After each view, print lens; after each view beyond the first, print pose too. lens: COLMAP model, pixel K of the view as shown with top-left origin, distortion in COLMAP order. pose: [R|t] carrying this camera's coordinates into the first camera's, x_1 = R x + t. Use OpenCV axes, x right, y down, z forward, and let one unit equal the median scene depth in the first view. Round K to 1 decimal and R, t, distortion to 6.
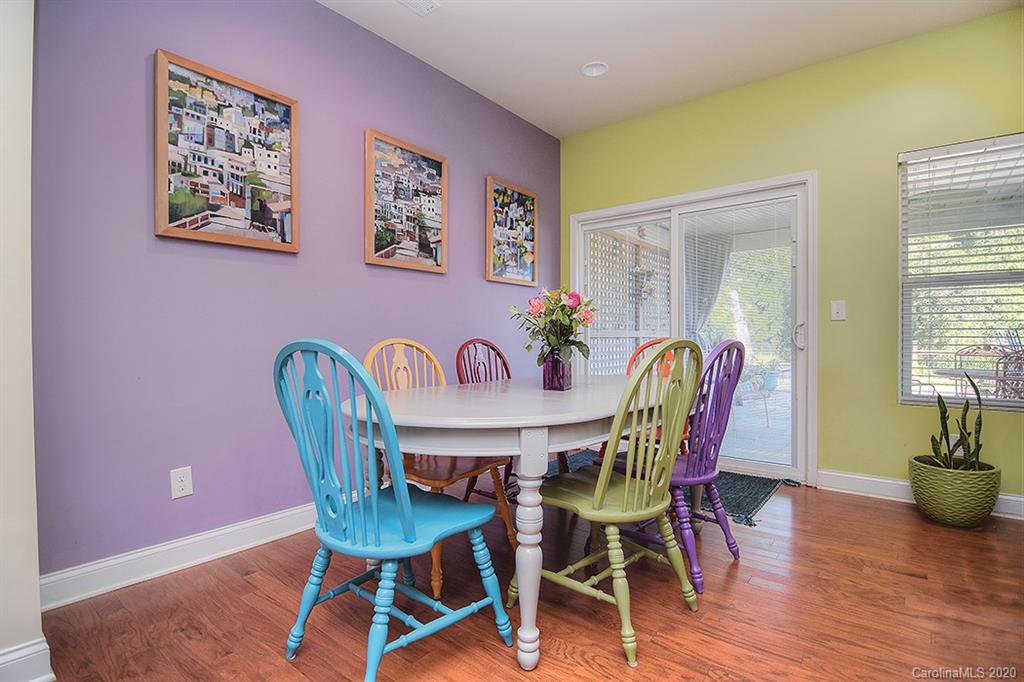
lens RADIAL K [[501.2, 0, 512.0], [0, 501.2, 341.0], [0, 0, 1]] dist [-0.006395, -0.001125]
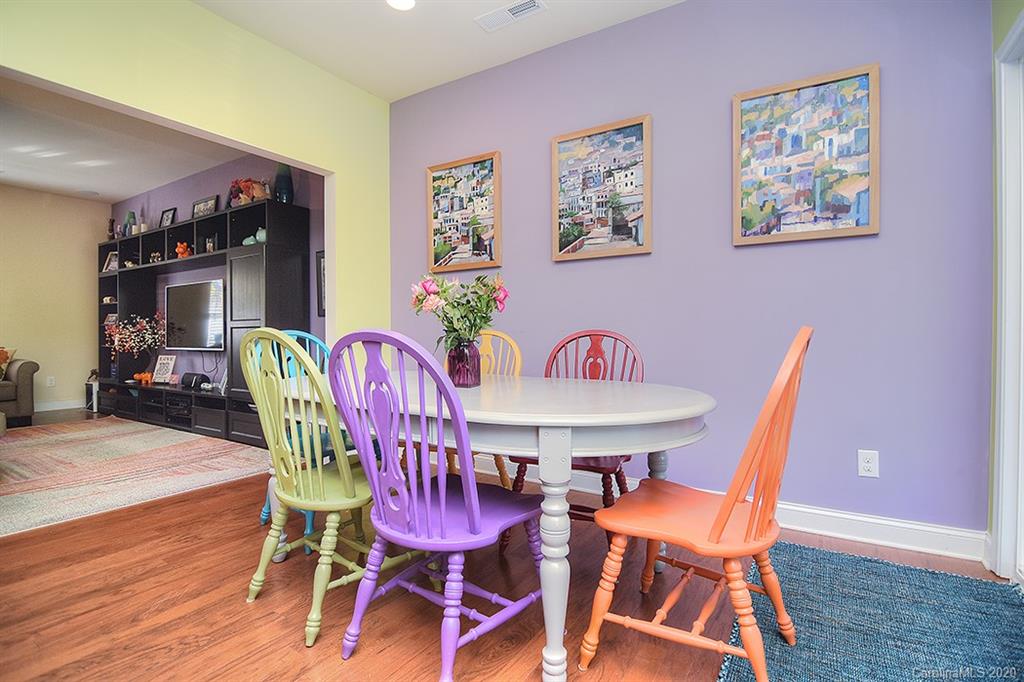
lens RADIAL K [[495.3, 0, 510.4], [0, 495.3, 347.7], [0, 0, 1]] dist [-0.013202, -0.001813]
pose [[0.107591, 0.029113, -0.993769, 0.749897], [-0.000671, 0.999573, 0.029211, 0.001619], [0.994195, -0.002476, 0.107564, 0.754413]]
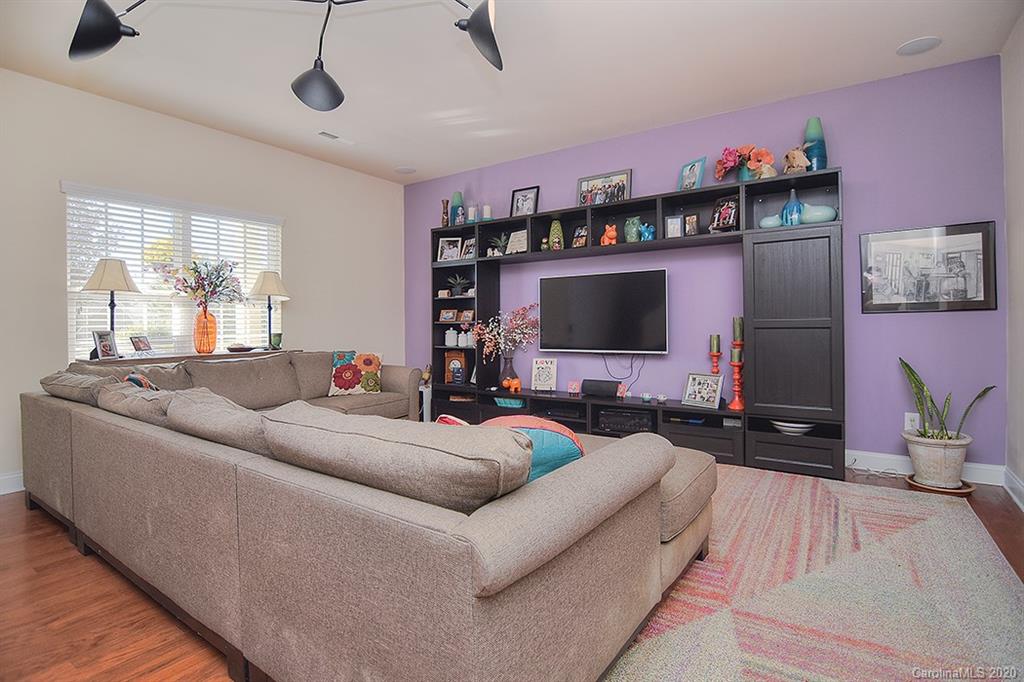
lens RADIAL K [[500.7, 0, 506.0], [0, 500.7, 340.6], [0, 0, 1]] dist [-0.003330, -0.000259]
pose [[0.081744, 0.043697, -0.995695, 0.356089], [0.009970, 0.998953, 0.044658, -0.045117], [0.996604, -0.013578, 0.081222, -0.617232]]
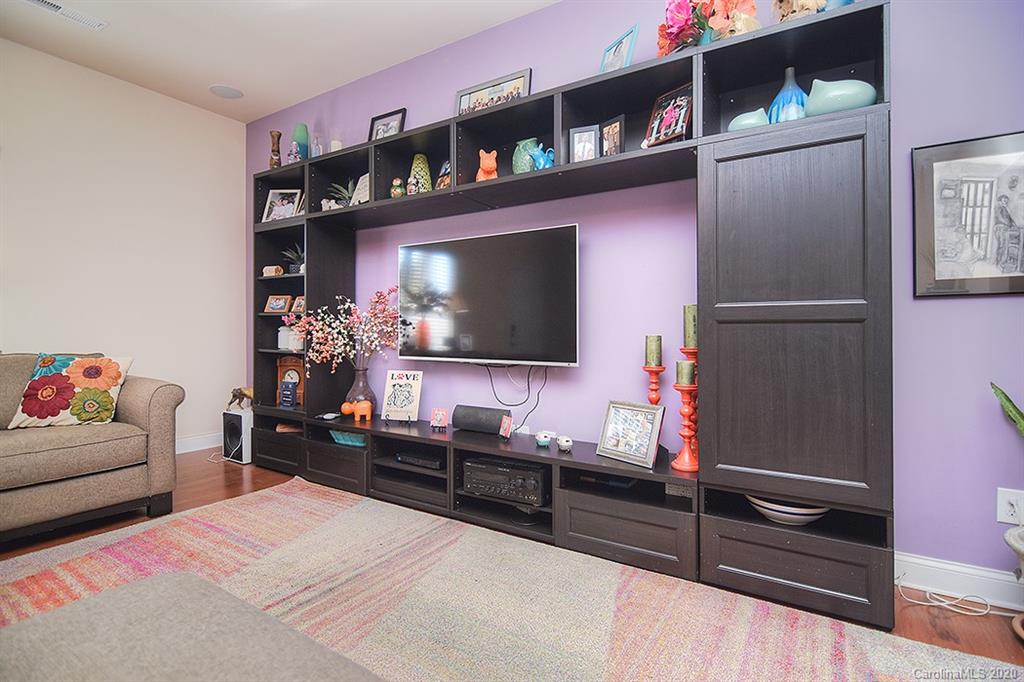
lens RADIAL K [[501.2, 0, 512.0], [0, 501.2, 341.0], [0, 0, 1]] dist [-0.006395, -0.001125]
pose [[0.115835, 0.026070, -0.992926, -0.195522], [-0.008982, 0.999642, 0.025198, -0.003291], [0.993228, 0.006000, 0.116028, -0.253944]]
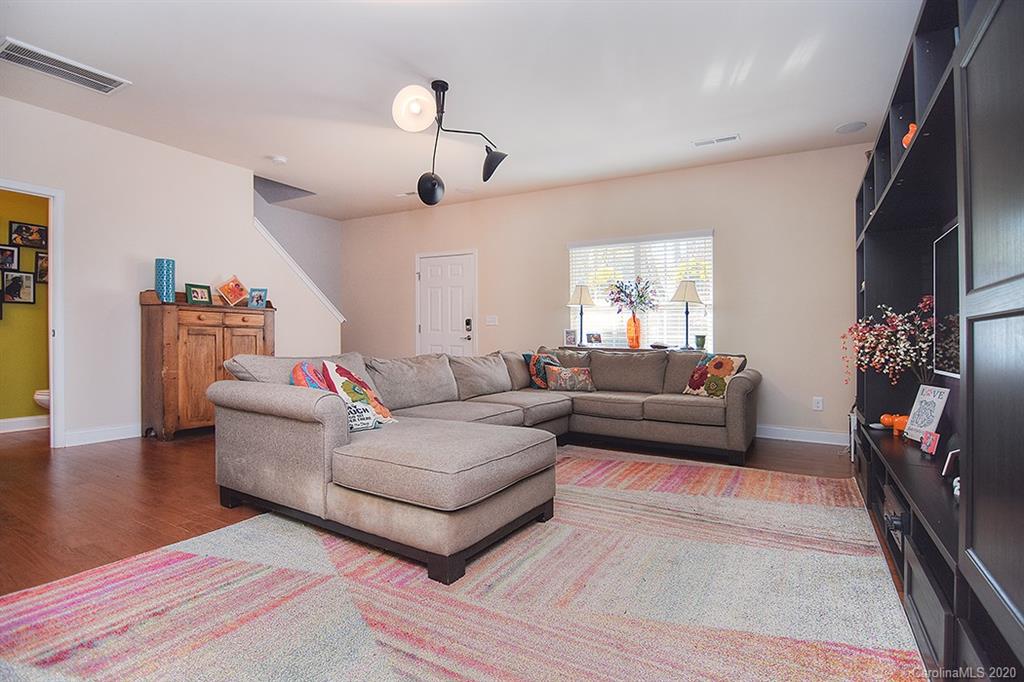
lens RADIAL K [[485.2, 0, 511.8], [0, 485.2, 353.0], [0, 0, 1]] dist [-0.015255, -0.000419]
pose [[-0.986934, -0.005885, -0.161017, -0.369688], [-0.011732, 0.999305, 0.035392, 0.005046], [0.160696, 0.036818, -0.986317, 0.382583]]
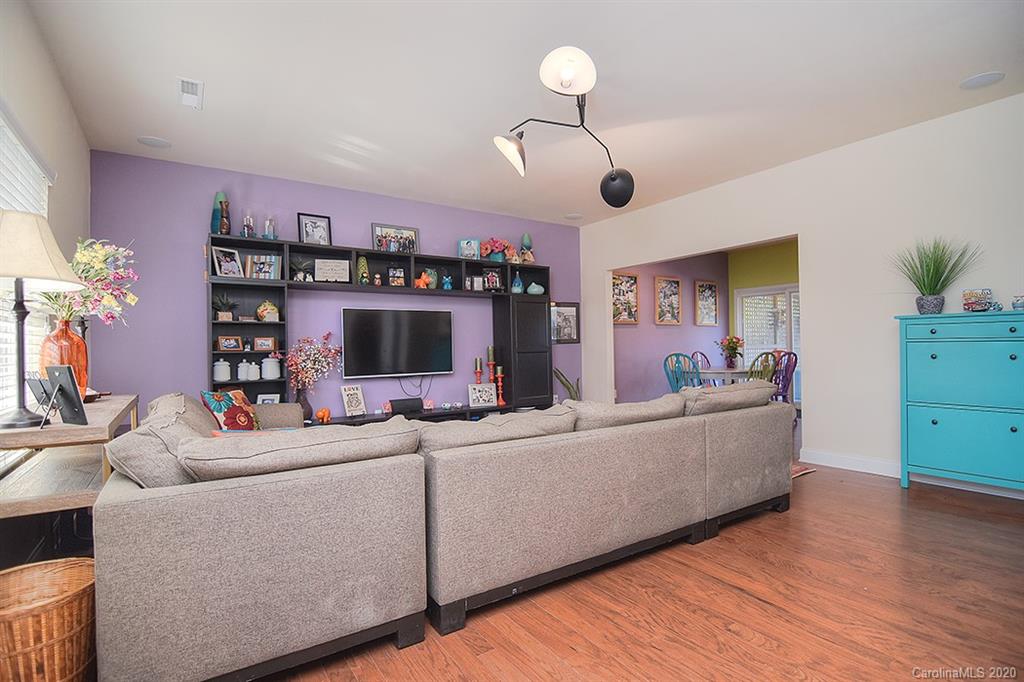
lens RADIAL K [[518.5, 0, 512.0], [0, 518.5, 341.0], [0, 0, 1]] dist [0.001429, 0.000102]
pose [[0.960015, -0.011340, -0.279720, -0.243262], [0.008914, 0.999911, -0.009942, -0.040651], [0.279808, 0.007051, 0.960030, -1.902744]]
